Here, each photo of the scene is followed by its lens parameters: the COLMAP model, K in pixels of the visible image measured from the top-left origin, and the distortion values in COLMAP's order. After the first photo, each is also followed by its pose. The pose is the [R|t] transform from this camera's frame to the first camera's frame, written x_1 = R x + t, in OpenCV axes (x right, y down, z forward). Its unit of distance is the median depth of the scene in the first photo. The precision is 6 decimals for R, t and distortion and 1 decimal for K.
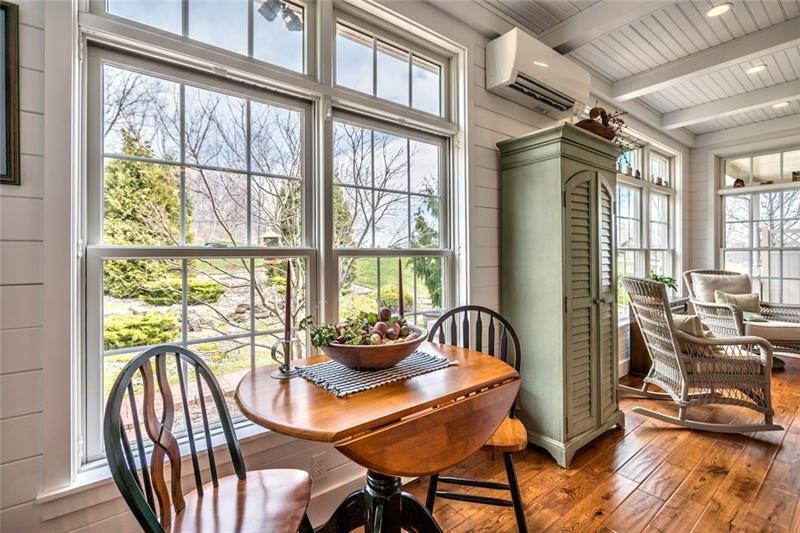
lens RADIAL K [[363.1, 0, 391.8], [0, 363.1, 249.9], [0, 0, 1]] dist [0.003900, 0.001579]
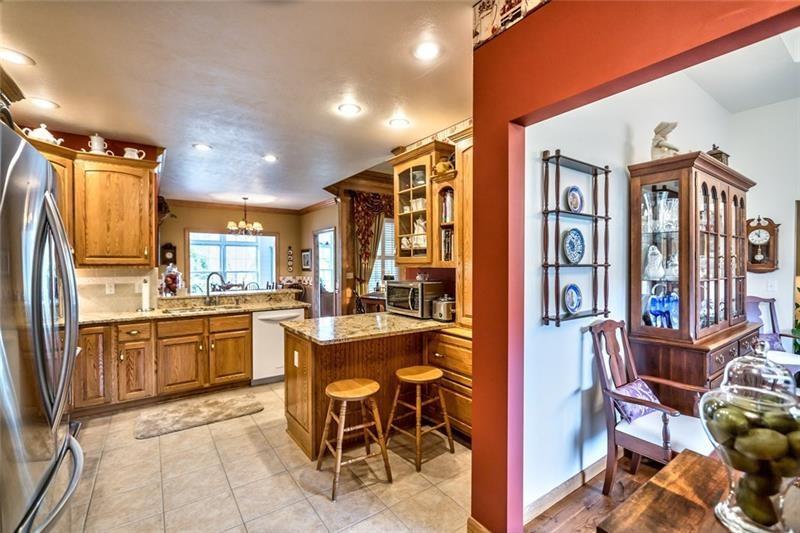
lens RADIAL K [[354.3, 0, 385.3], [0, 354.3, 265.1], [0, 0, 1]] dist [0.001143, 0.001813]
pose [[0.997065, -0.001617, -0.076538, 2.615514], [0.002598, 0.999916, 0.012720, -0.154856], [0.076511, -0.012881, 0.996986, -4.103520]]
